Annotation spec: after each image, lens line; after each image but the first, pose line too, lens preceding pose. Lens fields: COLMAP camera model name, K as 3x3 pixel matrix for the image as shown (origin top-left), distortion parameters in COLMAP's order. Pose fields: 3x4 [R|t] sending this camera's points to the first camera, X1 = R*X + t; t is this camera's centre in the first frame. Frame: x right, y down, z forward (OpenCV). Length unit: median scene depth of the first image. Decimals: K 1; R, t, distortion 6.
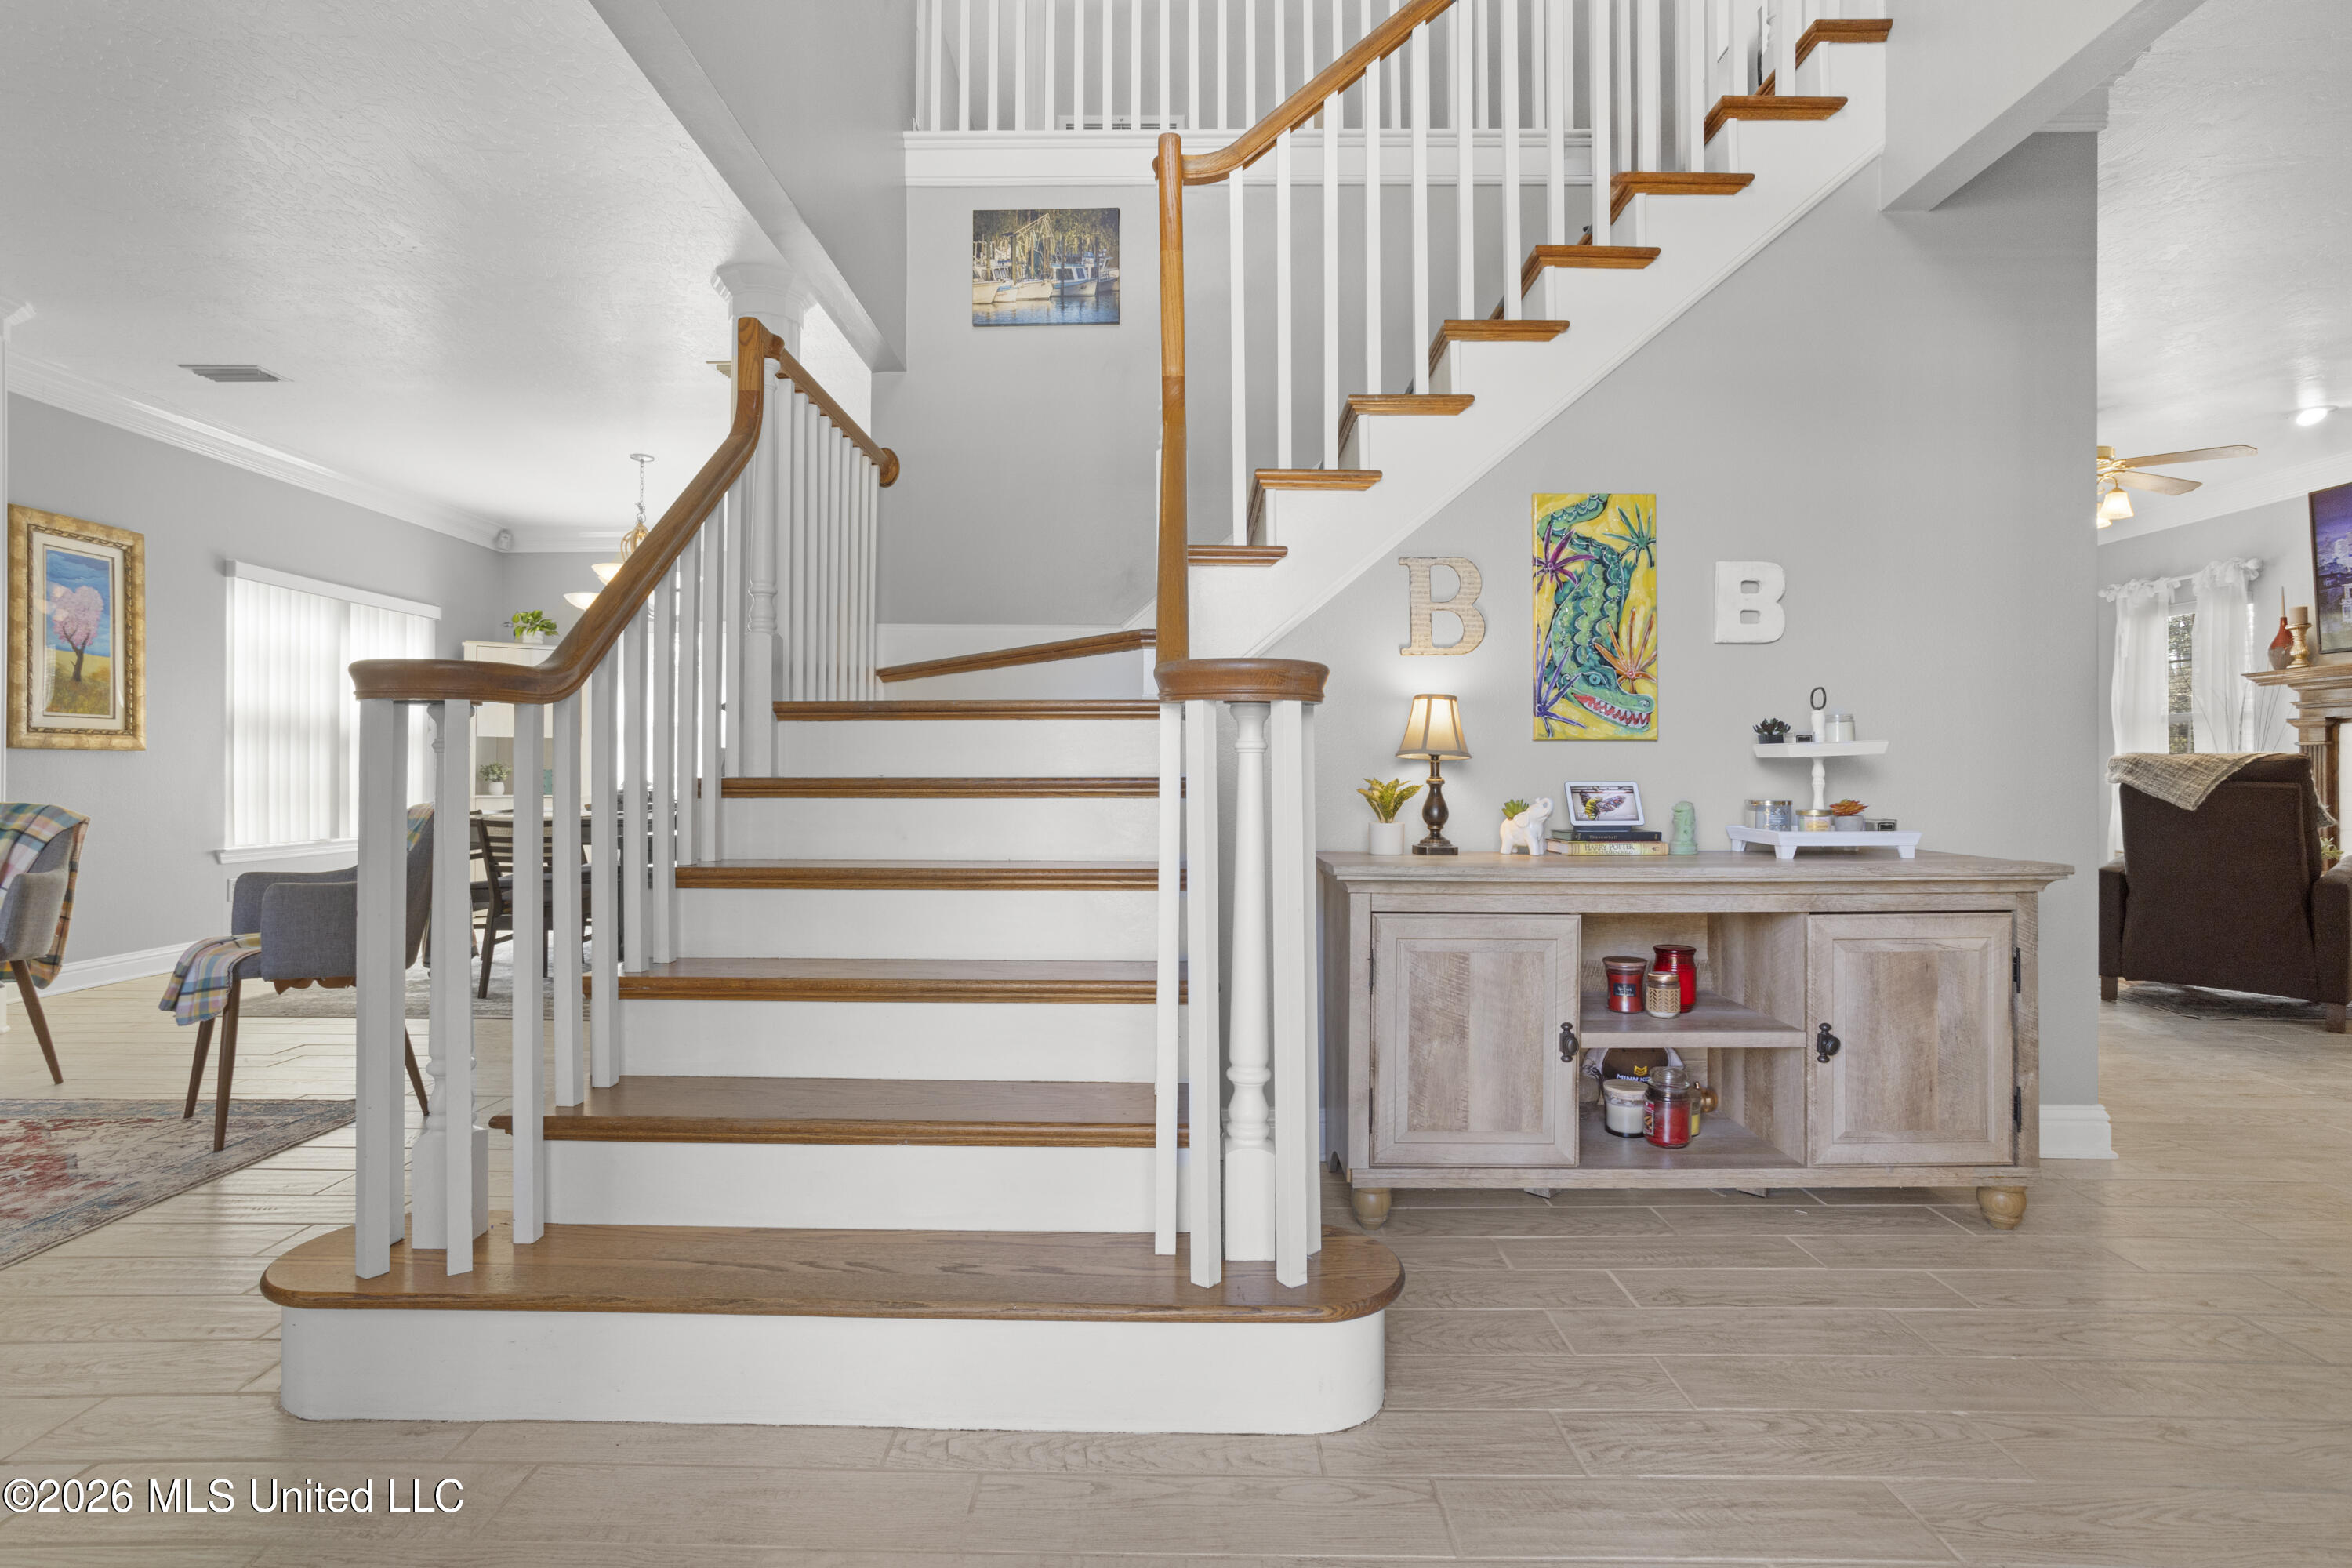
lens RADIAL K [[1132.9, 0, 1168.4], [0, 1132.9, 777.7], [0, 0, 1]] dist [-0.055838, 0.036673]
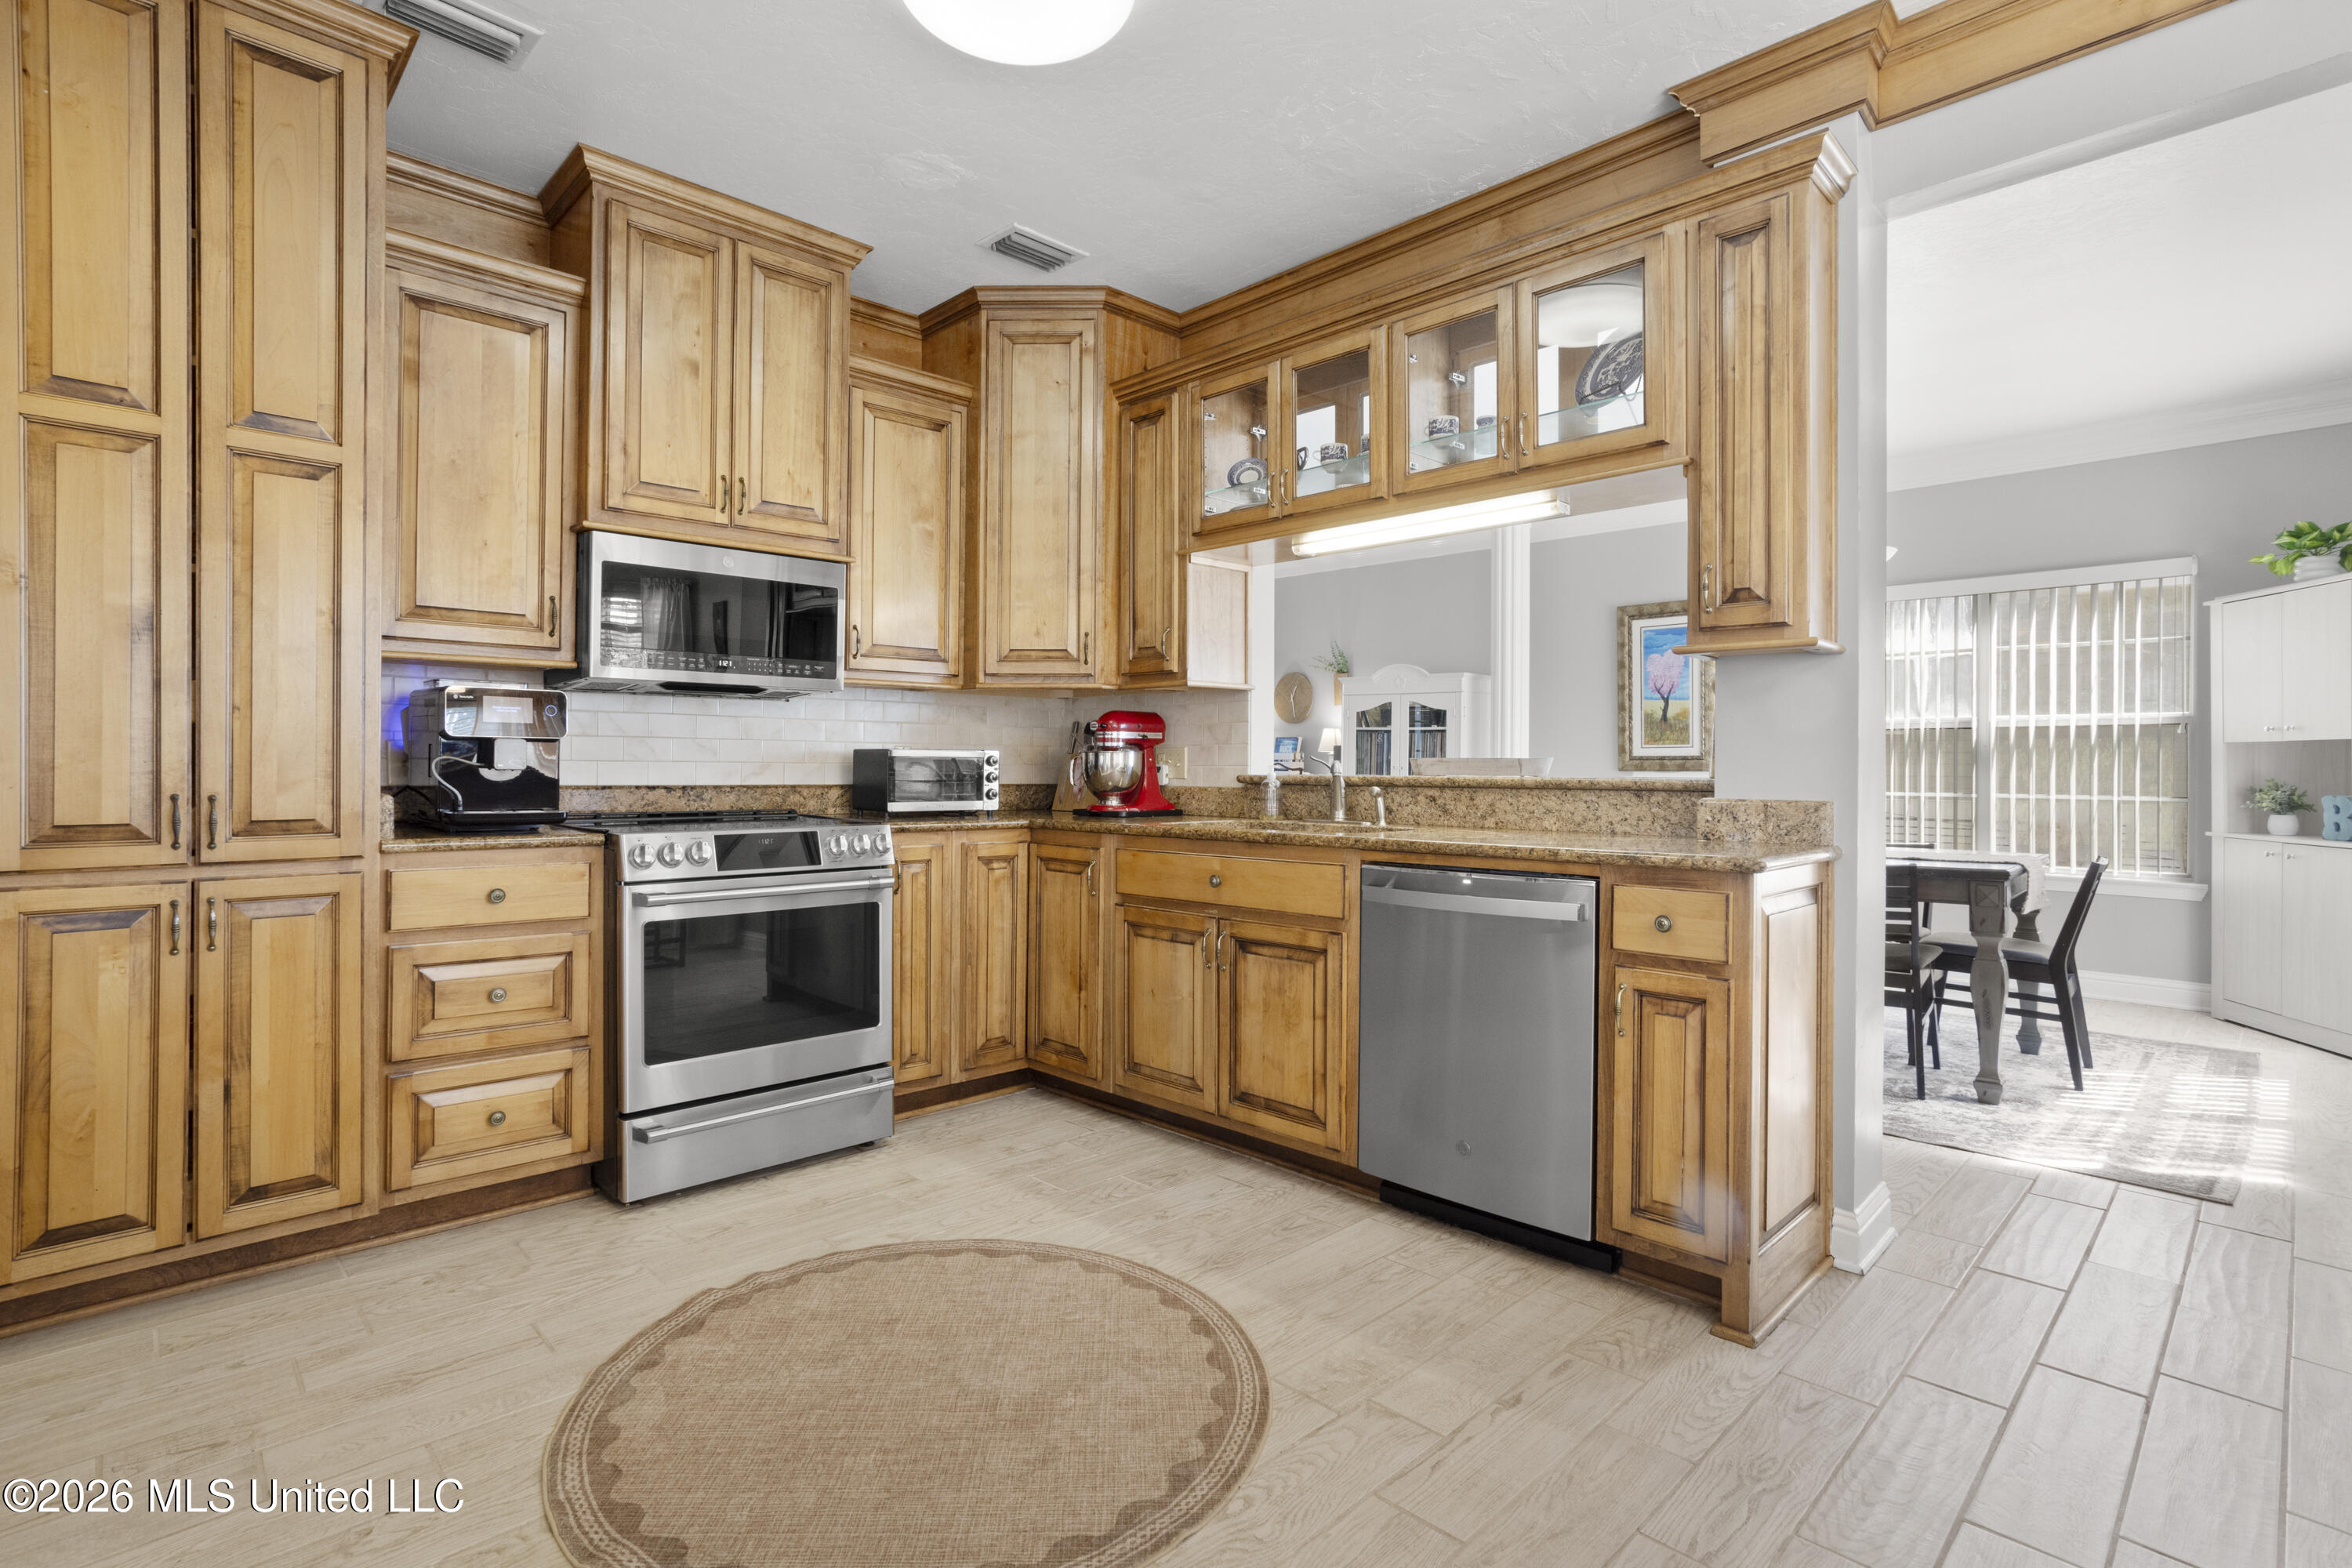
lens RADIAL K [[1128.6, 0, 1168.8], [0, 1128.6, 763.7], [0, 0, 1]] dist [-0.056414, 0.035554]
pose [[-0.707156, -0.003231, -0.707051, 0.410067], [-0.002543, 0.999995, -0.002026, -0.029430], [0.707053, 0.000366, -0.707160, 1.502649]]
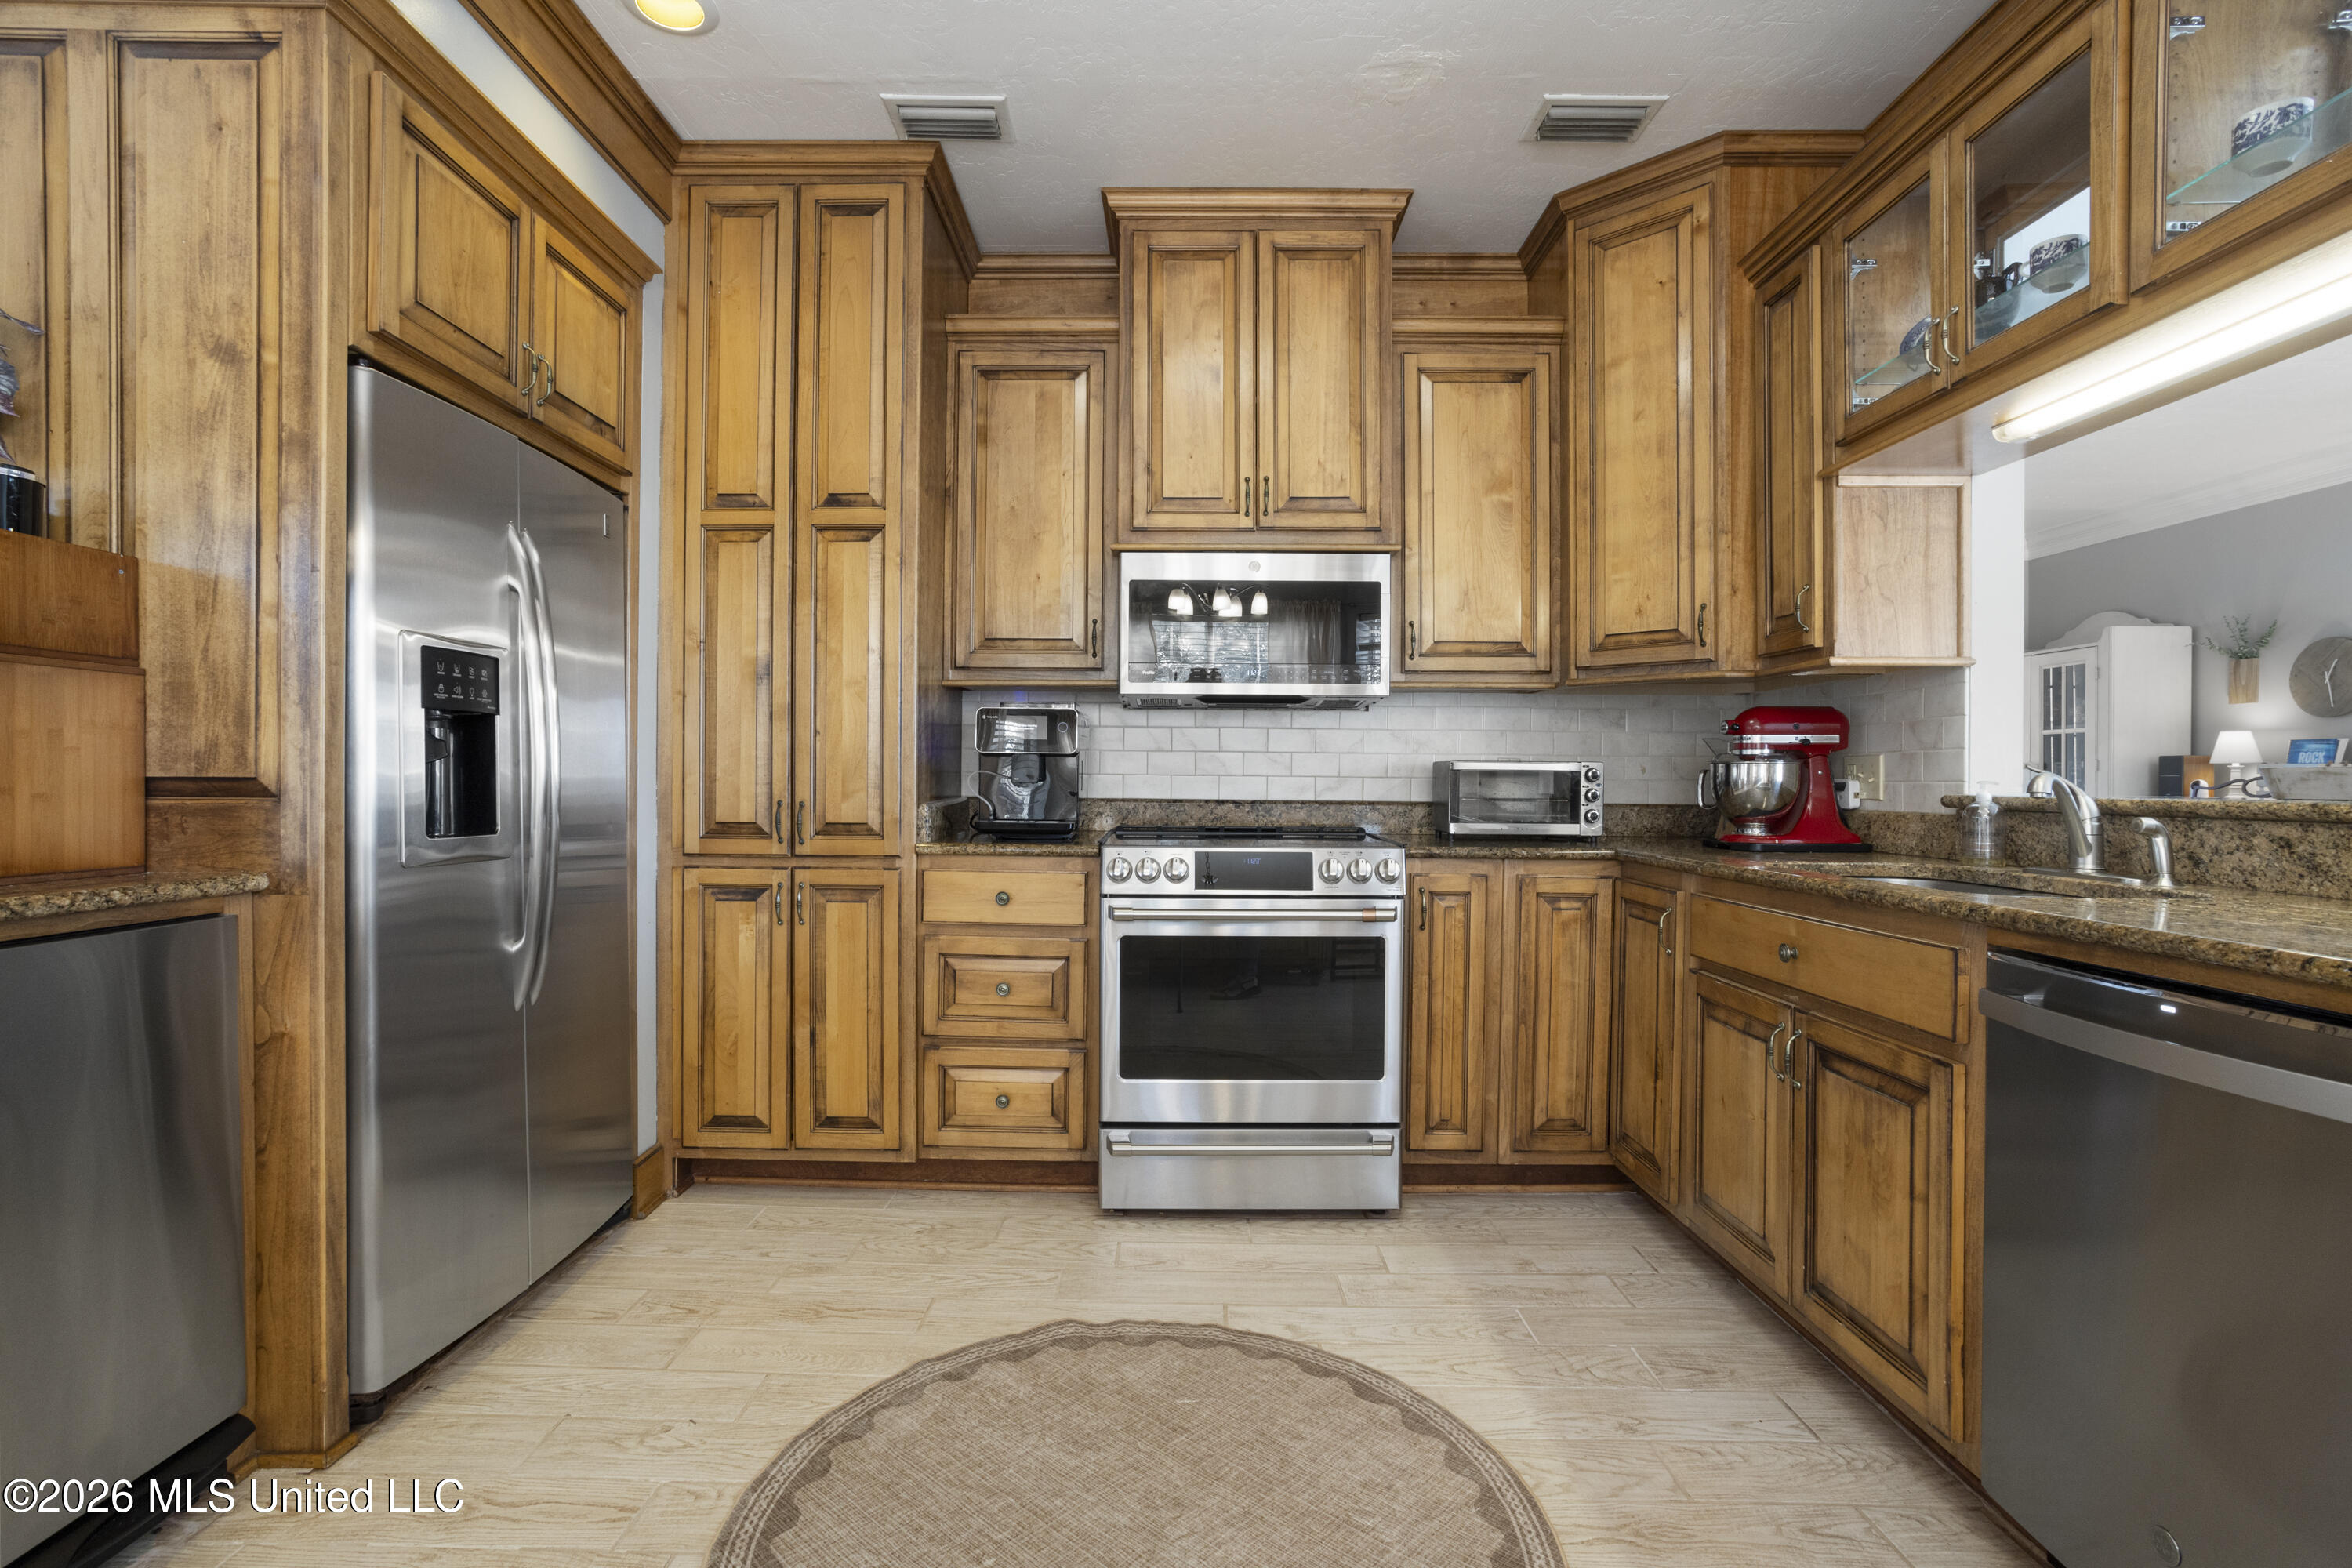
lens RADIAL K [[1132.9, 0, 1168.4], [0, 1132.9, 777.7], [0, 0, 1]] dist [-0.055838, 0.036673]
pose [[-0.999982, -0.004896, -0.003439, 0.185584], [-0.004889, 0.999986, -0.002099, -0.028513], [0.003450, -0.002082, -0.999992, 1.491330]]
